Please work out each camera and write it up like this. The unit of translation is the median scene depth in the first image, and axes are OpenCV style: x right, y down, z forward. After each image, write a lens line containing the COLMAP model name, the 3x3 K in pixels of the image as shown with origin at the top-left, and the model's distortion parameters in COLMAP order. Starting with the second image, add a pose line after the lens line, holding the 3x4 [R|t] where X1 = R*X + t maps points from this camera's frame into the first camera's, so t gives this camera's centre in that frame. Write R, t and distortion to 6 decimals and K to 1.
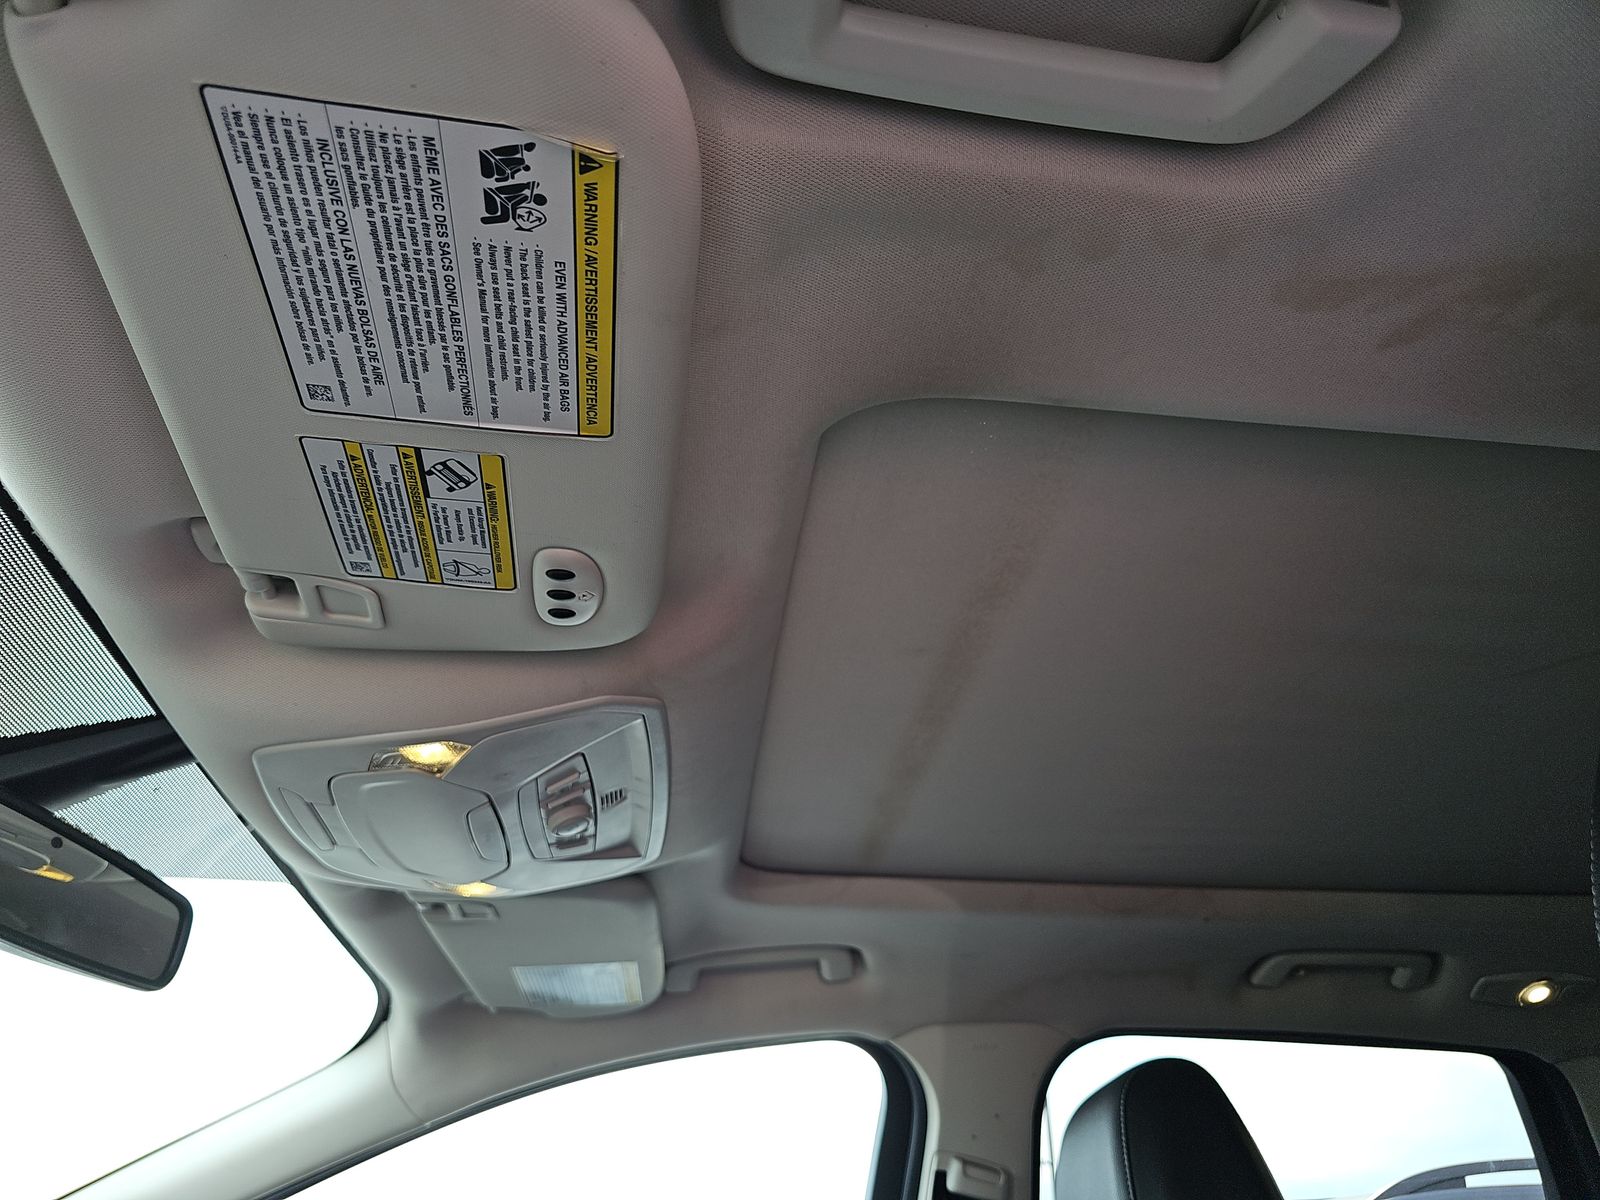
lens RADIAL K [[1110.4, 0, 811.2], [0, 1110.4, 598.8], [0, 0, 1]] dist [0.042817, -0.049548]
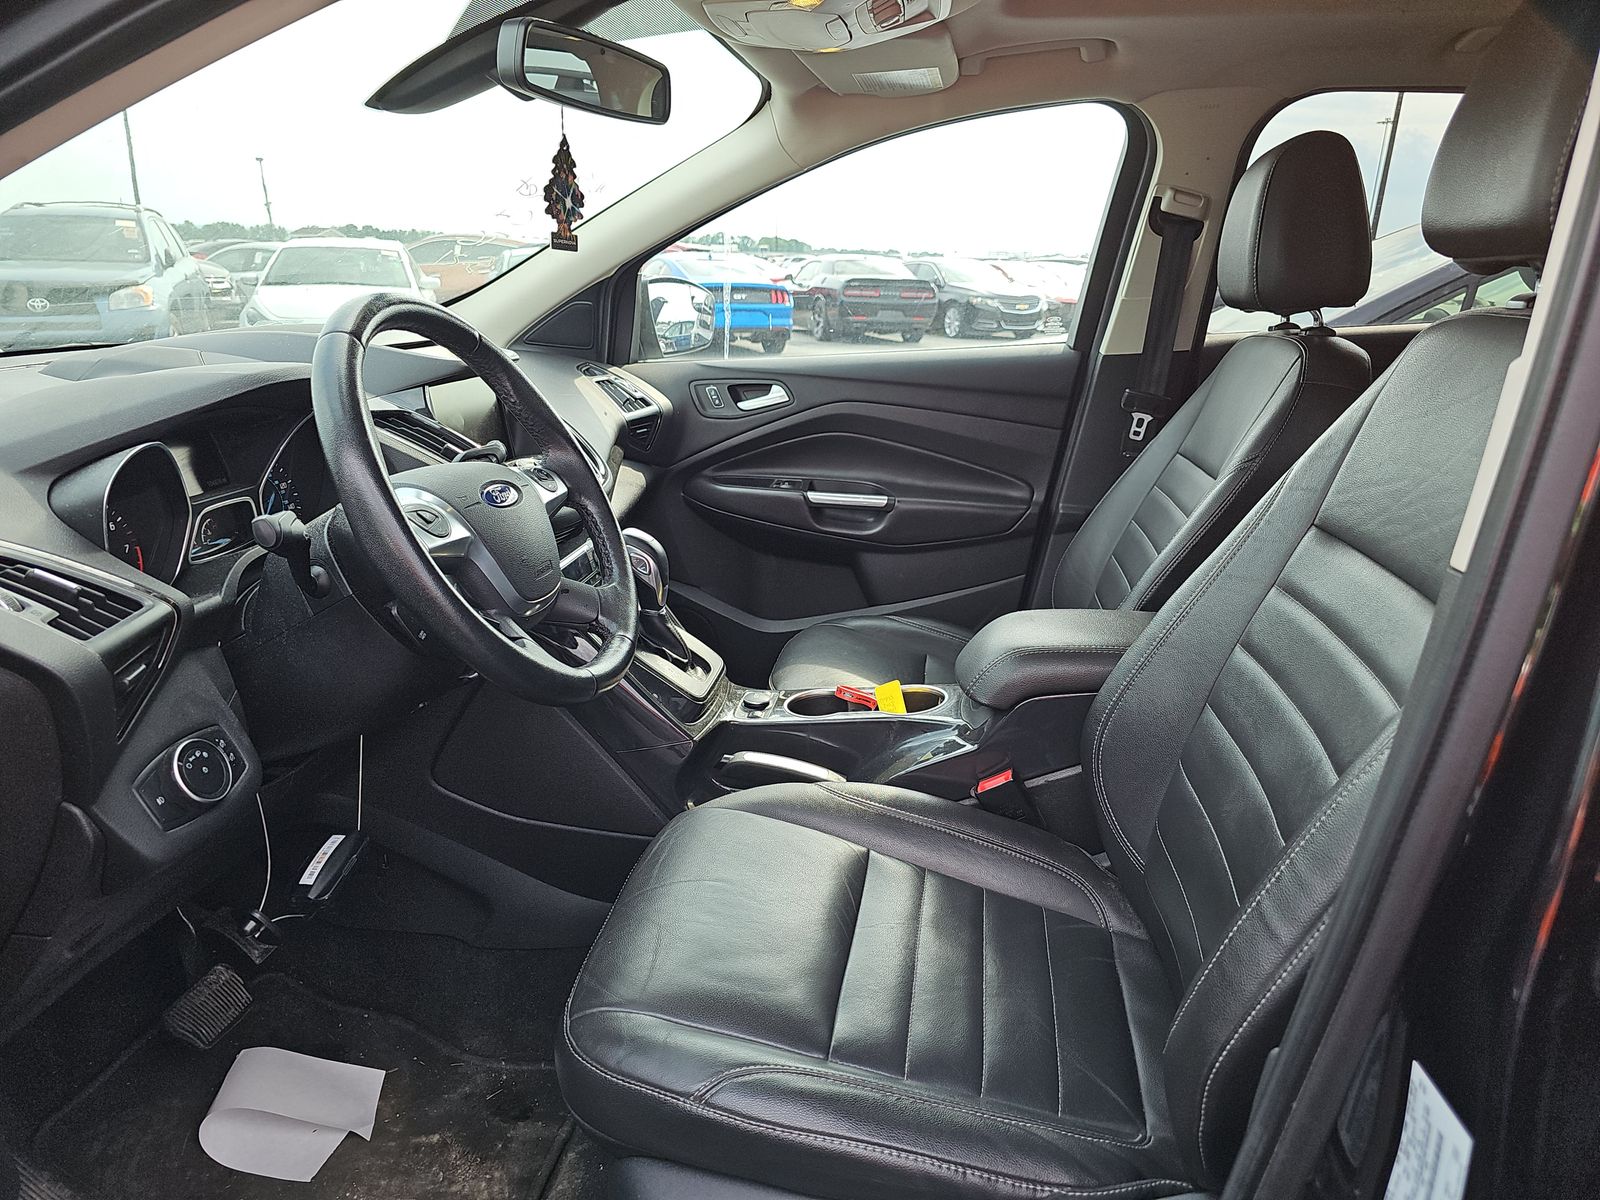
lens RADIAL K [[1110.4, 0, 811.2], [0, 1110.4, 598.8], [0, 0, 1]] dist [0.042817, -0.049548]
pose [[0.966985, 0.093305, -0.237139, 0.076618], [0.120810, 0.651499, 0.748969, -0.278186], [0.224378, -0.752890, 0.618718, -0.367697]]
